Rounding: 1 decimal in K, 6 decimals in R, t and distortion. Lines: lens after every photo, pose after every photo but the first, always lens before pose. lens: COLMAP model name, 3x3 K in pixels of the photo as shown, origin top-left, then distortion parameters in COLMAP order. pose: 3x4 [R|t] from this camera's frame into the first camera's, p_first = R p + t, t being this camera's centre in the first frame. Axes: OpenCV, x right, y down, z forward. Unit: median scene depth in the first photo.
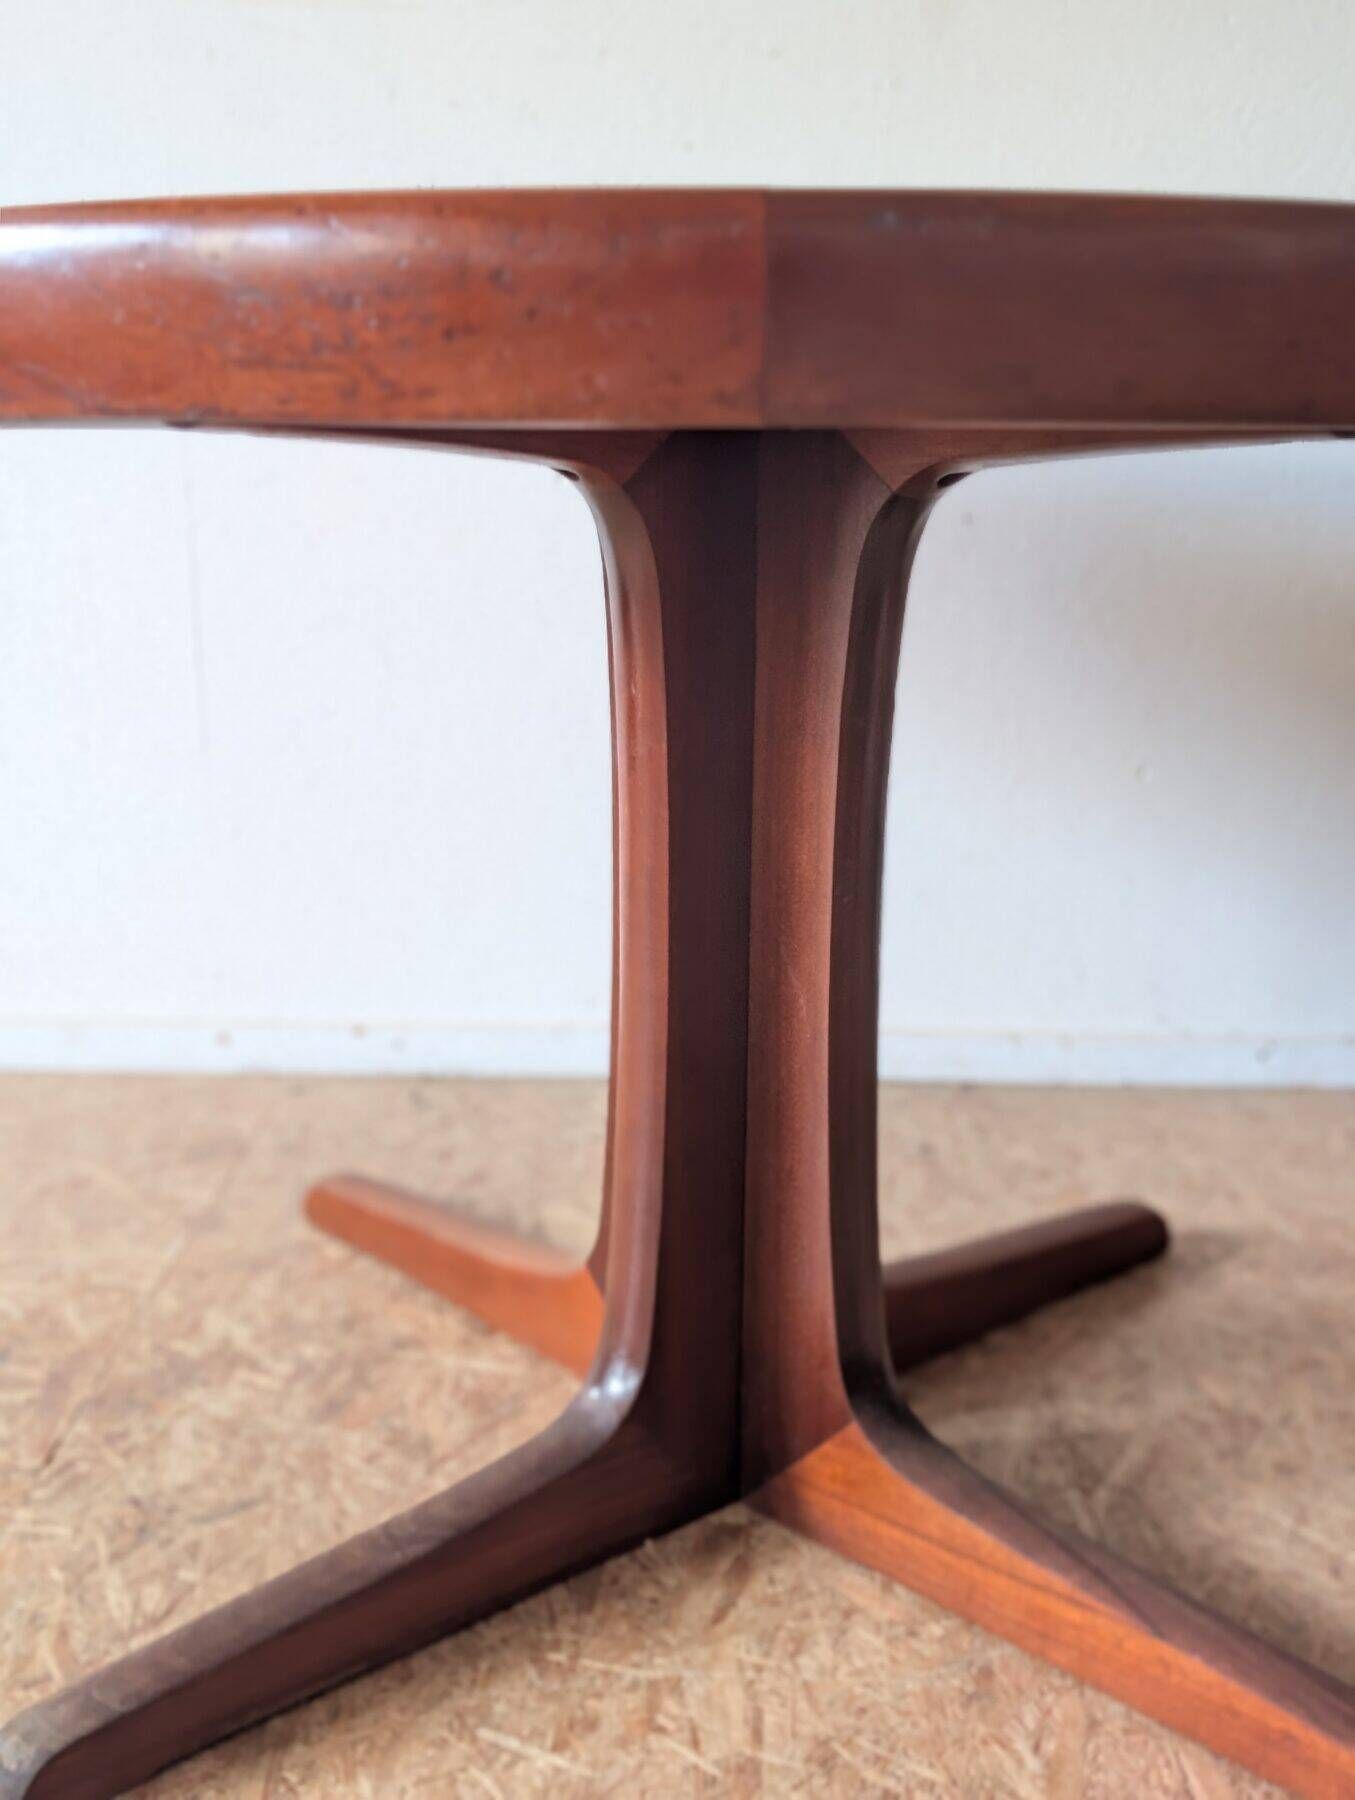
lens RADIAL K [[2024.0, 0, 694.4], [0, 2024.0, 883.8], [0, 0, 1]] dist [0.000846, 0.000000]
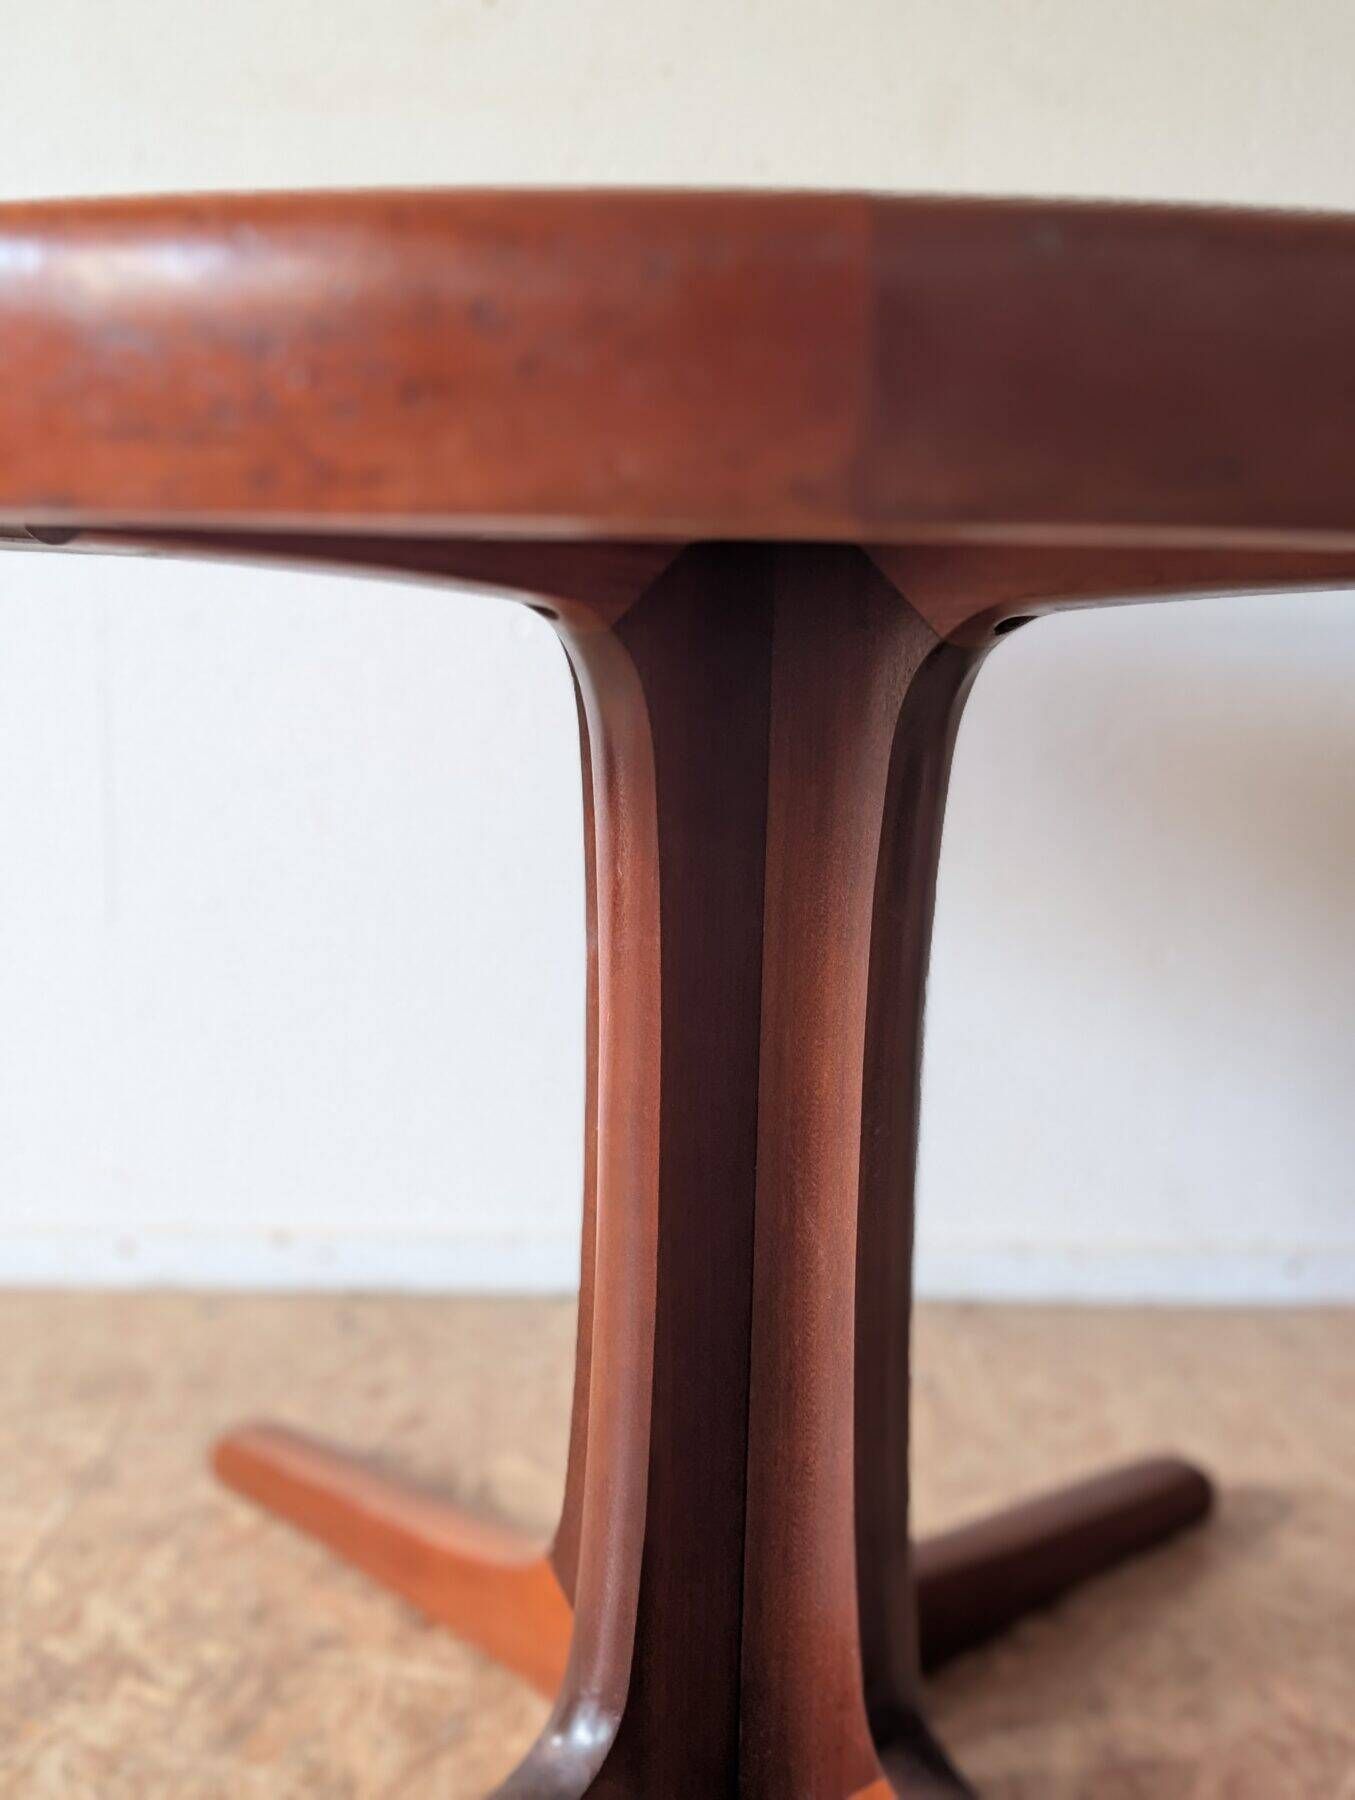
lens RADIAL K [[2024.0, 0, 704.4], [0, 2024.0, 909.7], [0, 0, 1]] dist [0.000846, 0.000000]
pose [[0.999324, 0.009268, 0.035577, -0.021927], [-0.007067, 0.998083, -0.061489, -0.027155], [-0.036079, 0.061196, 0.997473, 0.160184]]
